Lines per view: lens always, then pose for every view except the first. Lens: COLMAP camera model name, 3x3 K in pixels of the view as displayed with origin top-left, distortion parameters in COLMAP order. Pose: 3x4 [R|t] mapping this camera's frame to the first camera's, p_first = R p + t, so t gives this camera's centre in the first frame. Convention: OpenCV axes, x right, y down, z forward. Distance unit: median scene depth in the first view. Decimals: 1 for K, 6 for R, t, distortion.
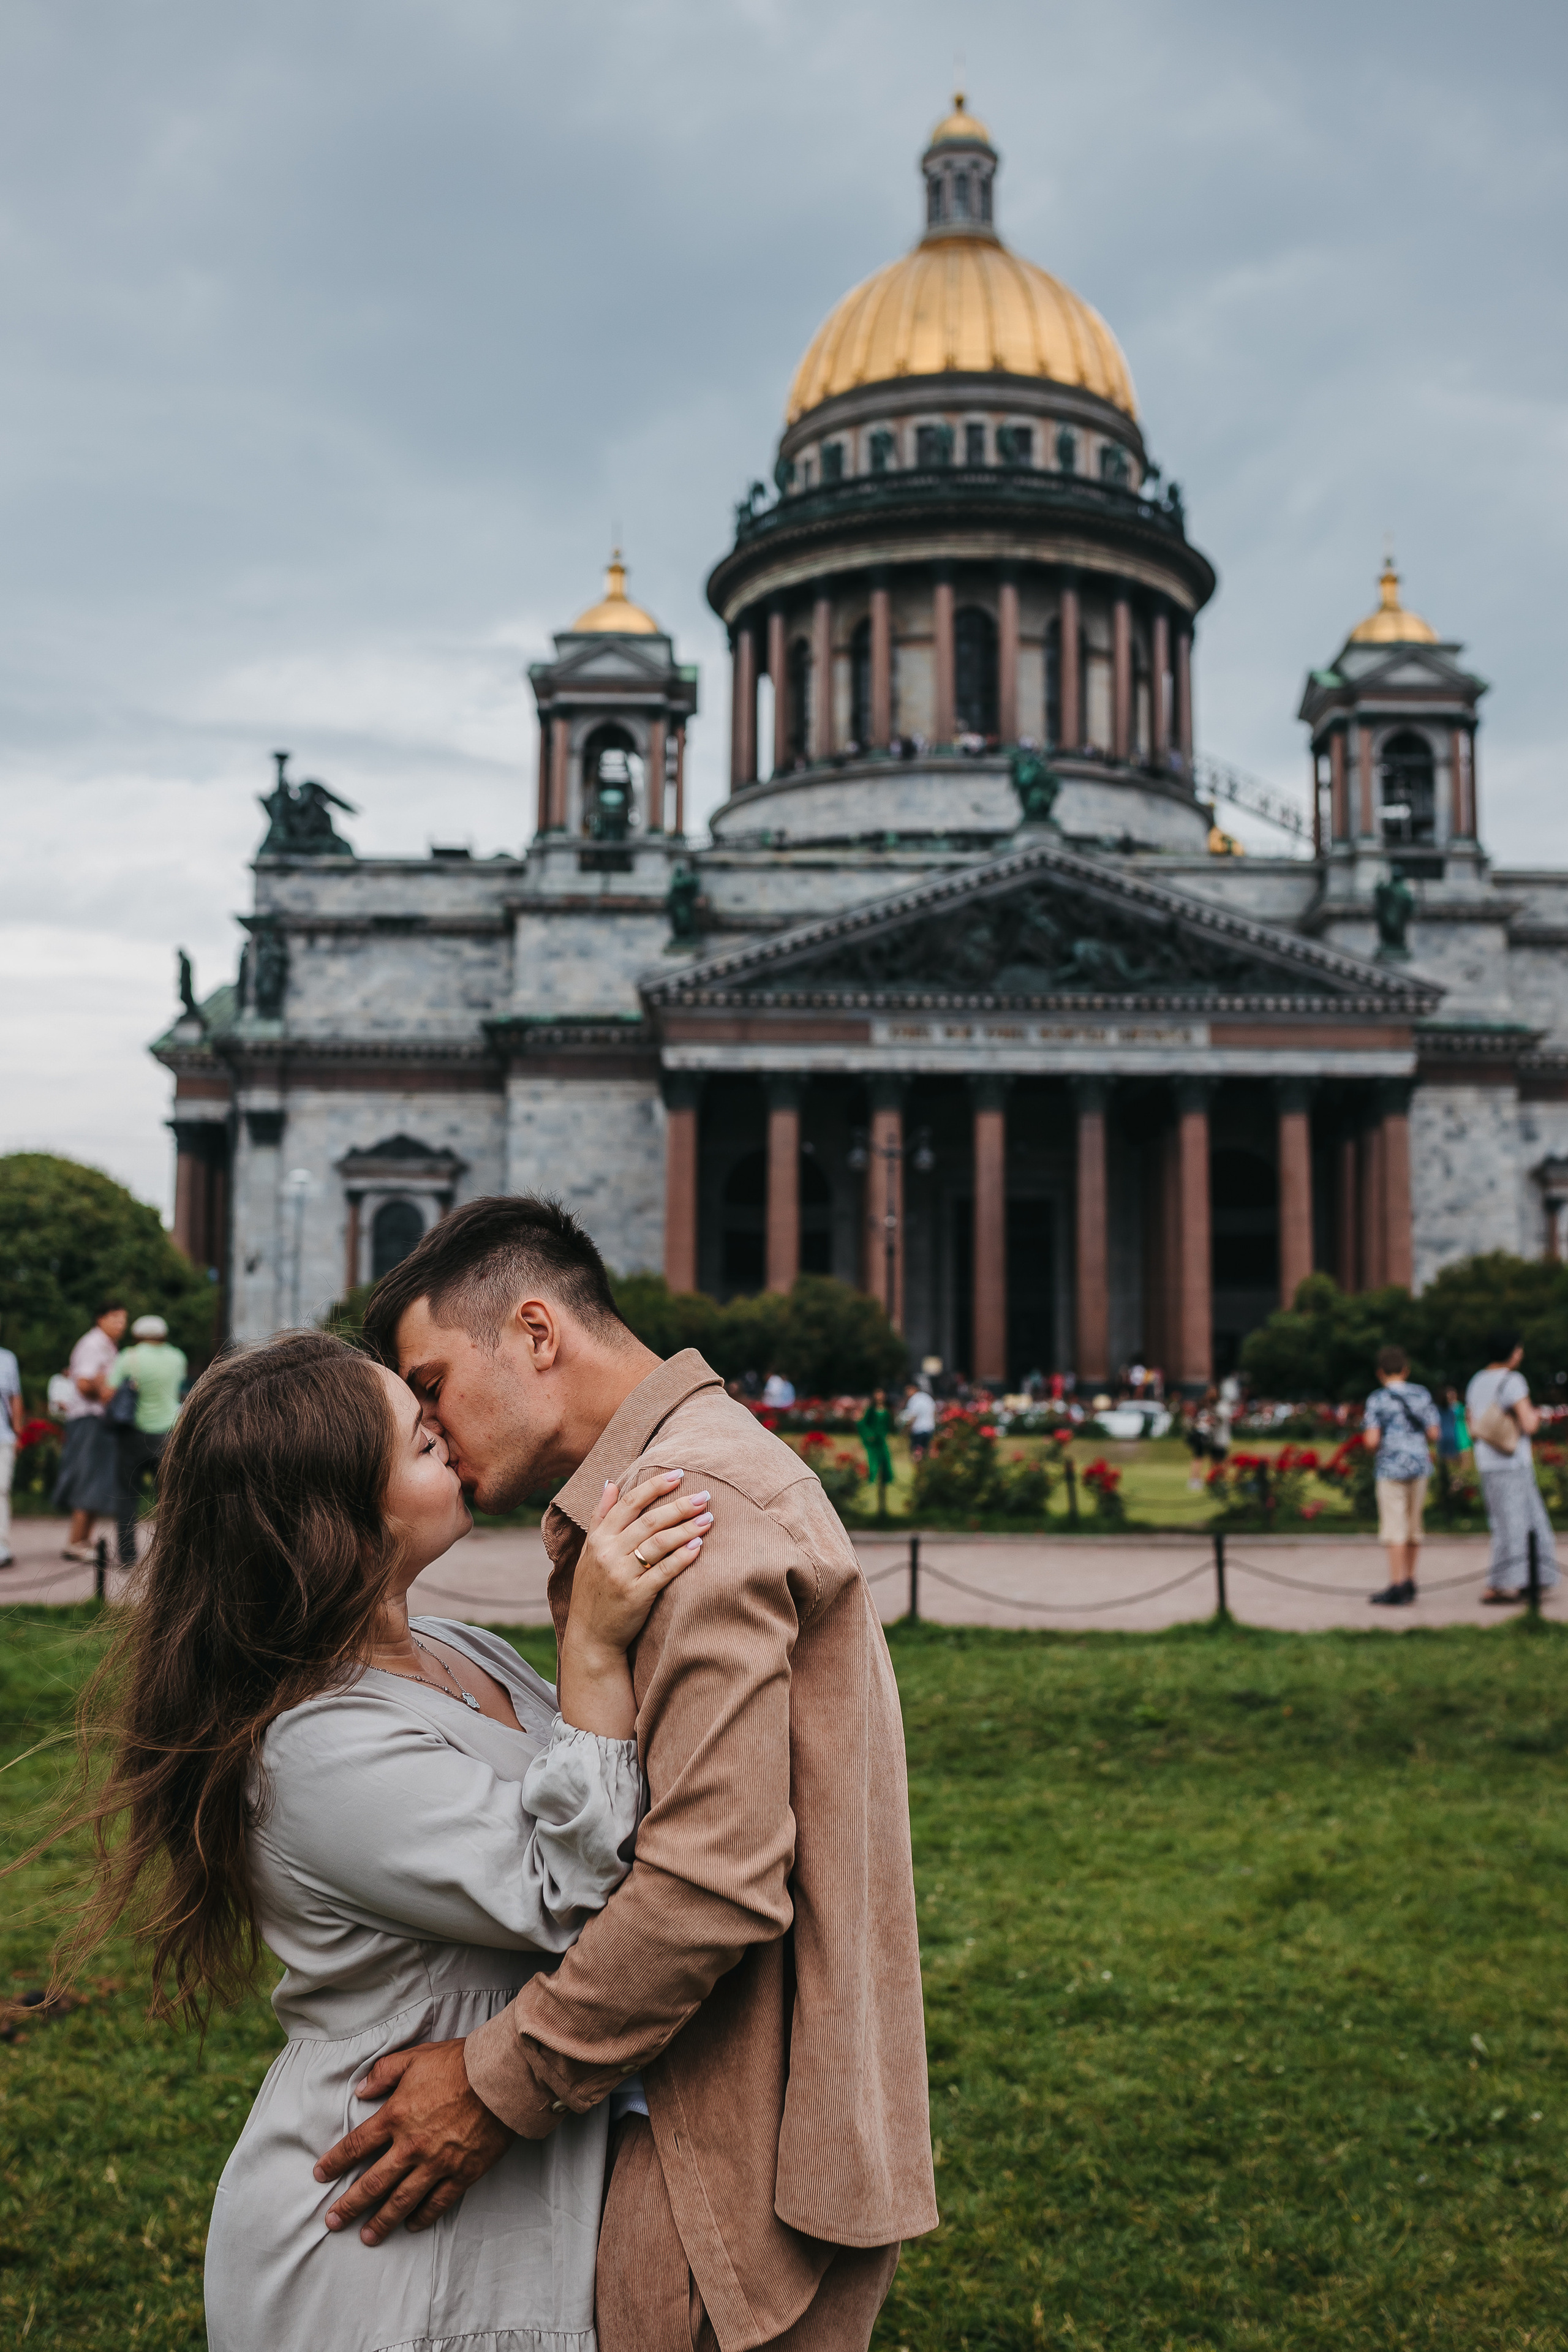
lens RADIAL K [[2281.5, 0, 742.4], [0, 2281.5, 1145.3], [0, 0, 1]] dist [-0.046610, 0.000000]
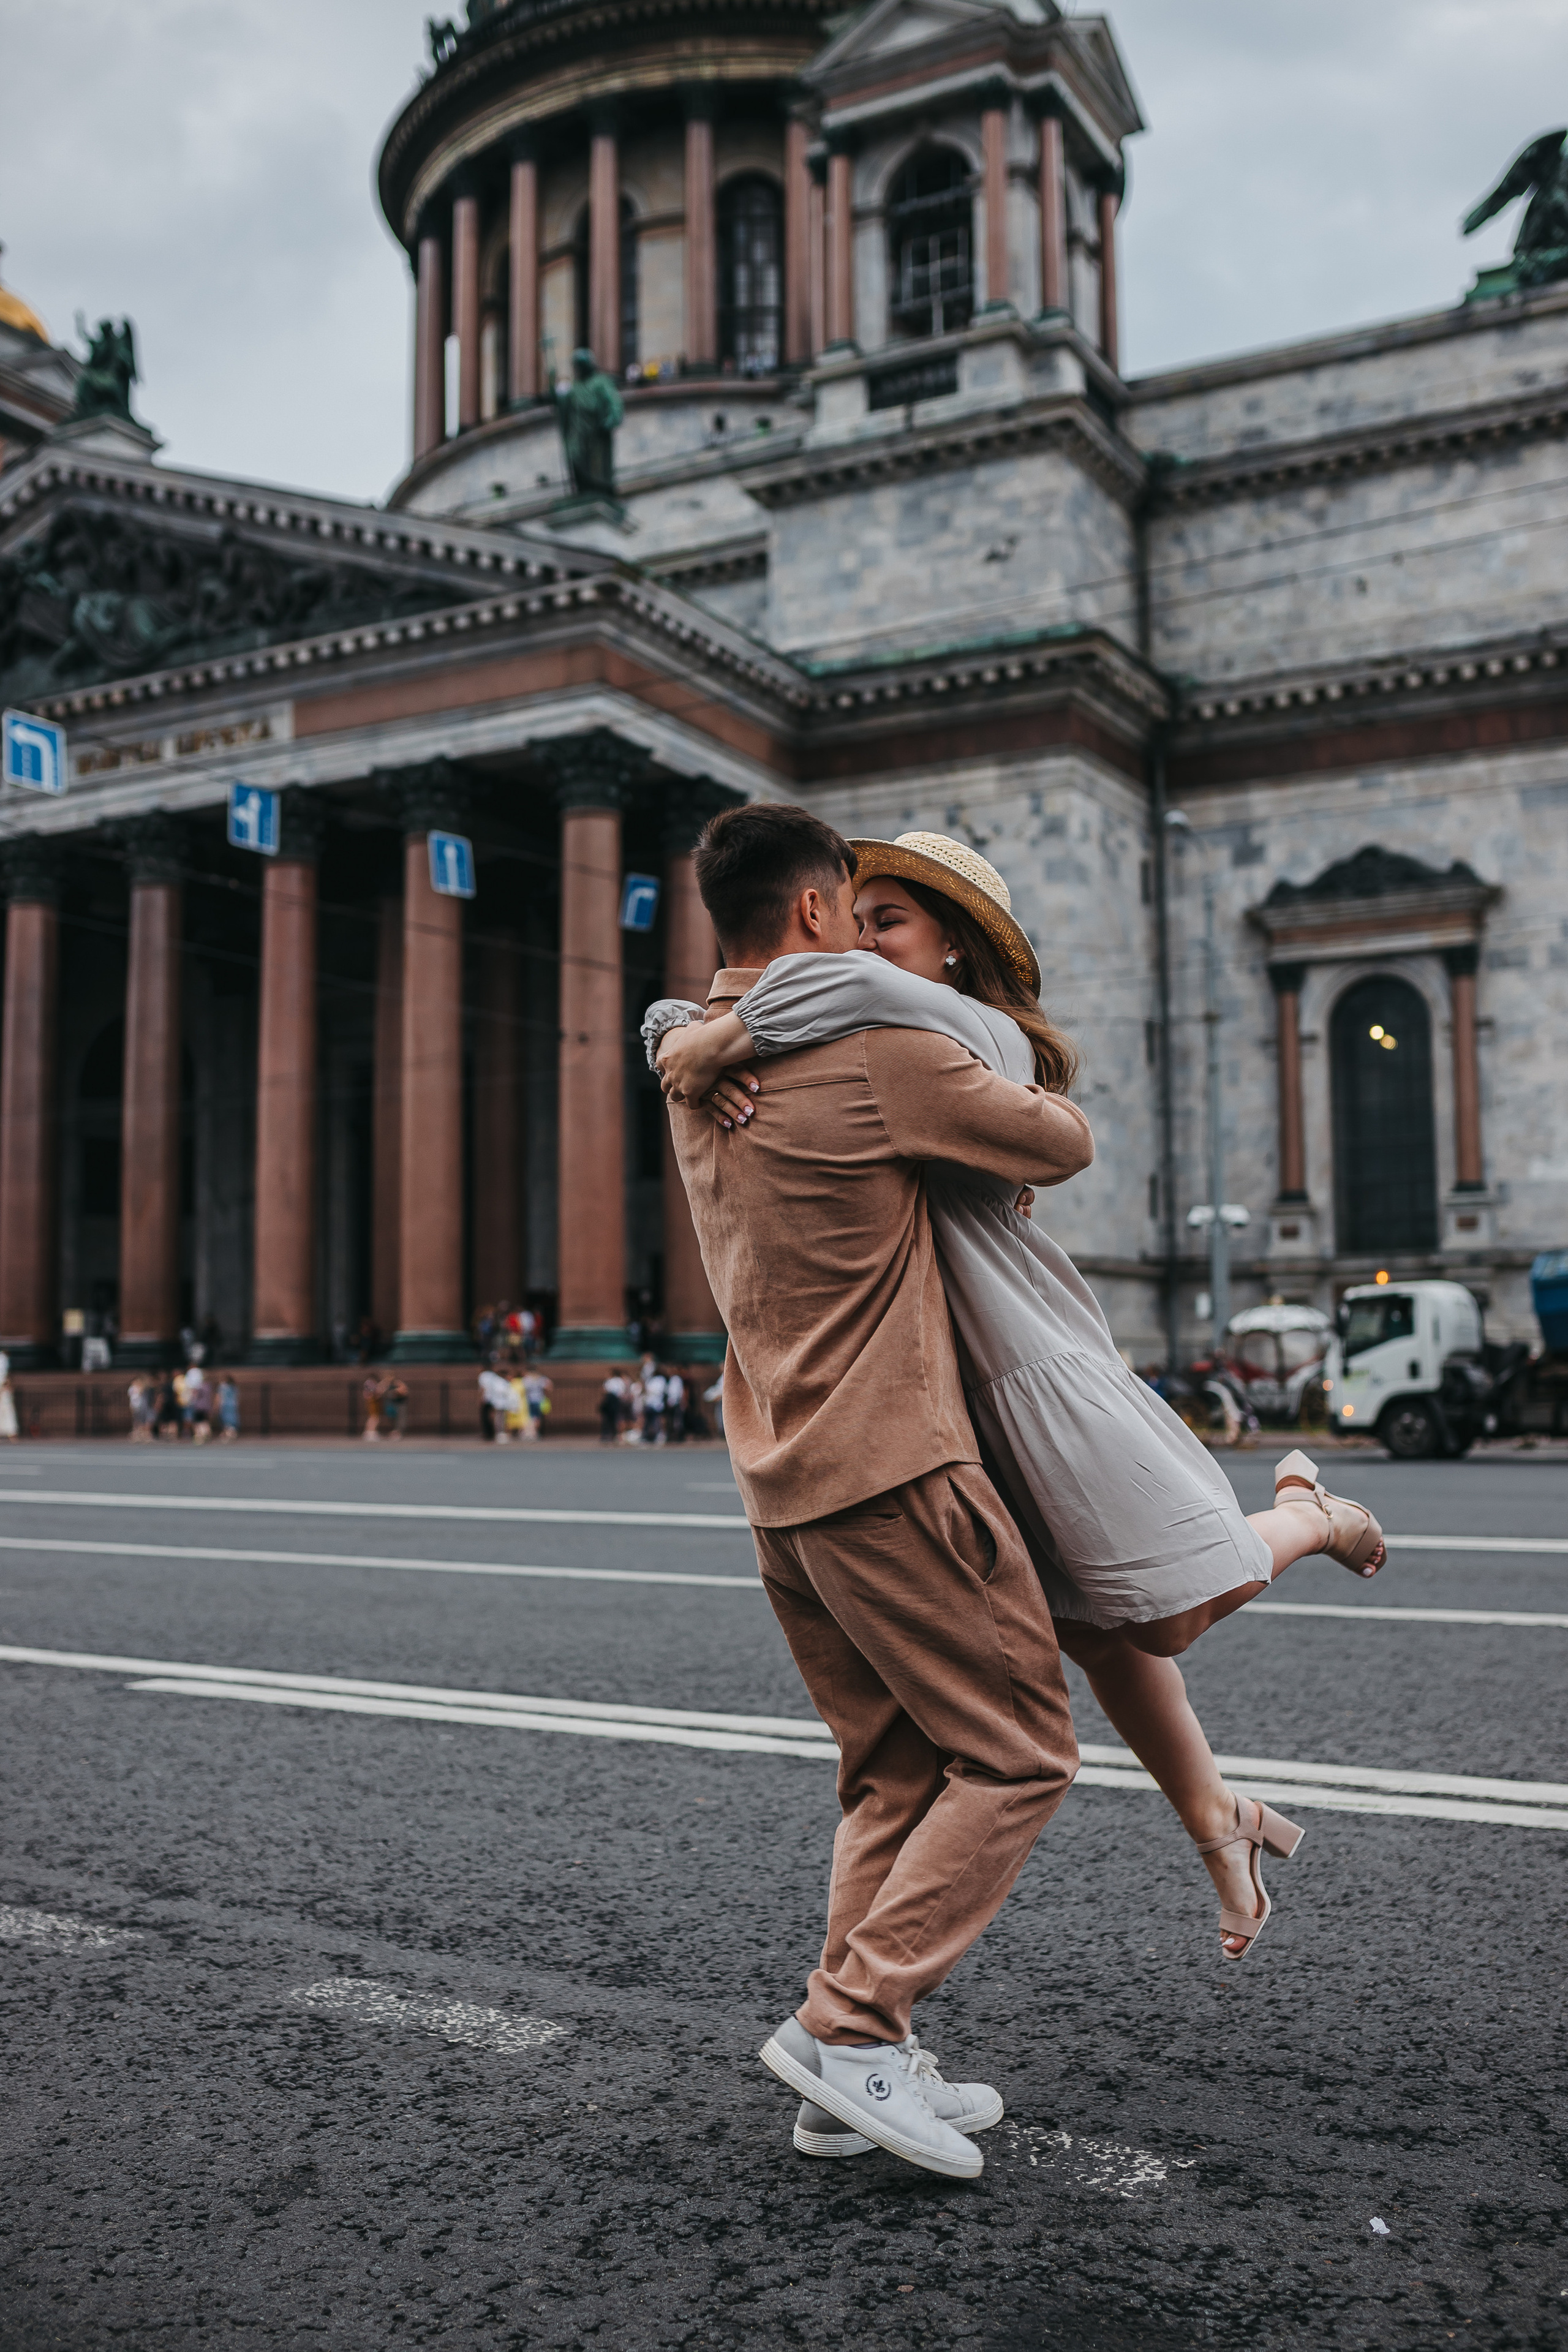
lens RADIAL K [[2281.5, 0, 734.1], [0, 2281.5, 1183.3], [0, 0, 1]] dist [-0.046610, 0.000000]
pose [[0.874079, -0.061031, -0.481934, 0.531819], [0.068776, 0.997631, -0.001600, 0.070021], [0.480890, -0.031747, 0.876206, 0.521237]]
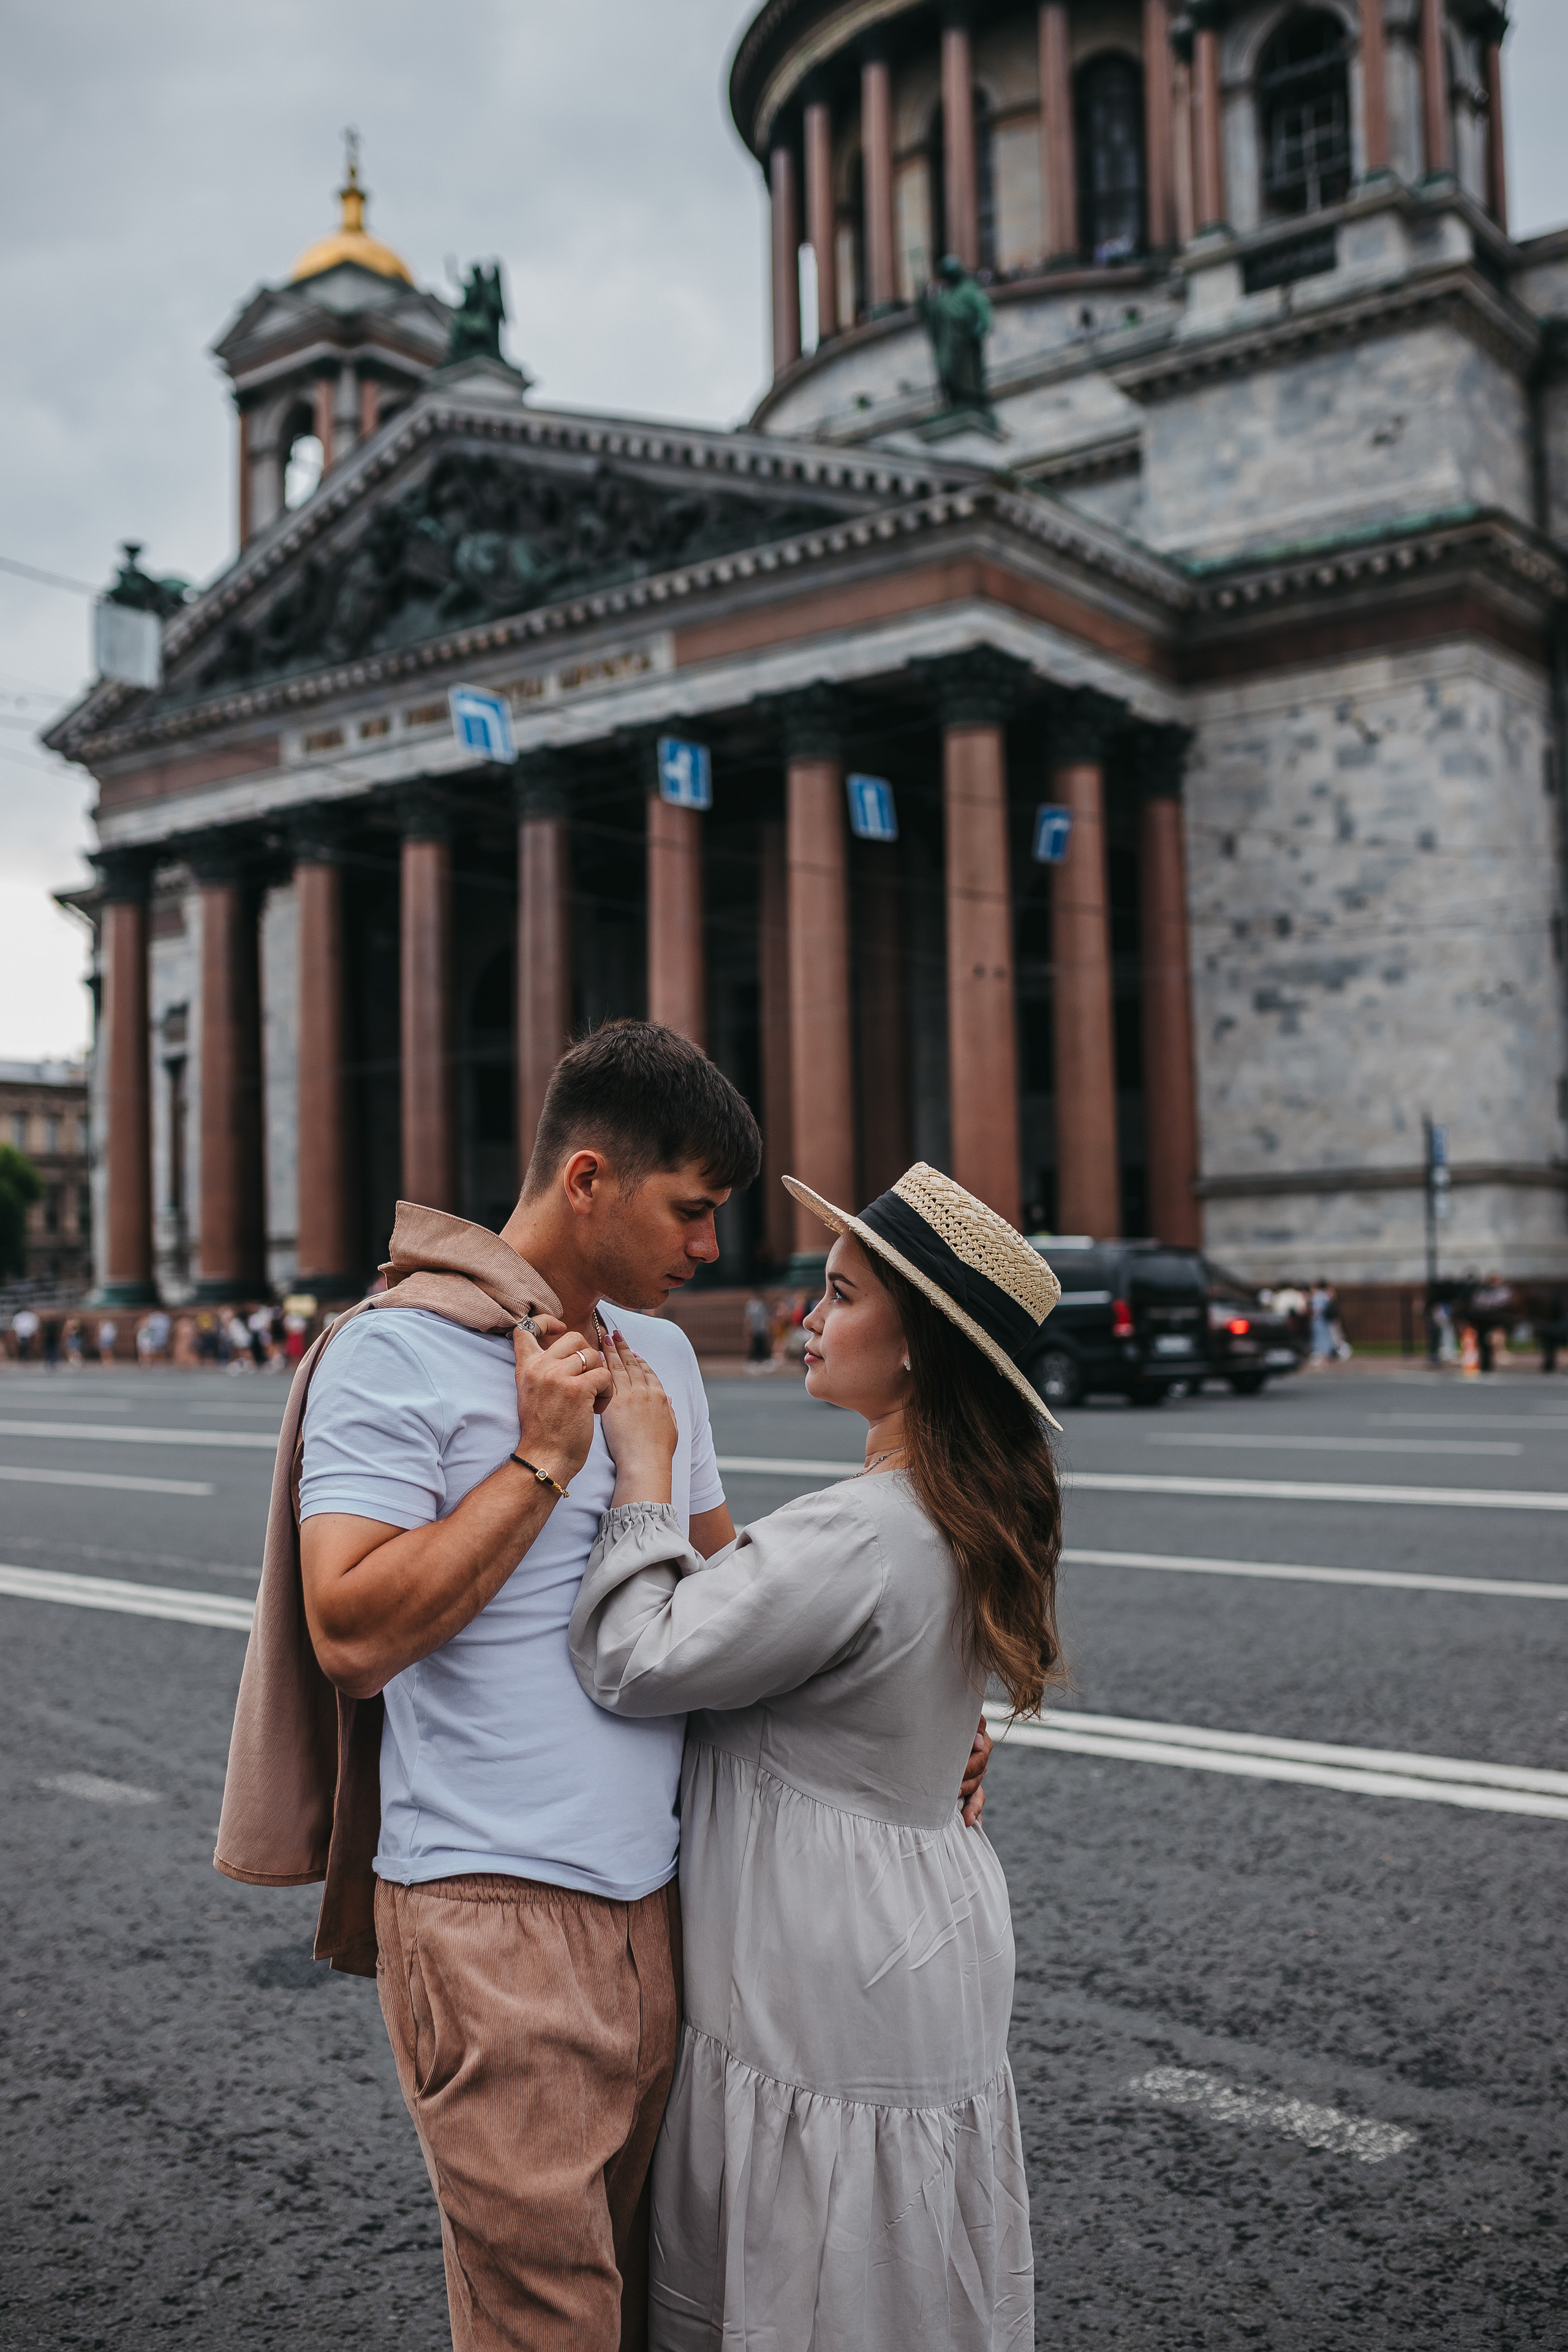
lens RADIAL K [[2281.5, 0, 726.8], [0, 2281.5, 1187.9], [0, 0, 1]] dist [-0.046610, 0.000000]
pose [[0.784138, -0.055905, -0.618063, 0.527954], [0.095397, 0.994955, 0.031035, 0.065111], [0.613210, -0.083297, 0.785516, 0.515079]]
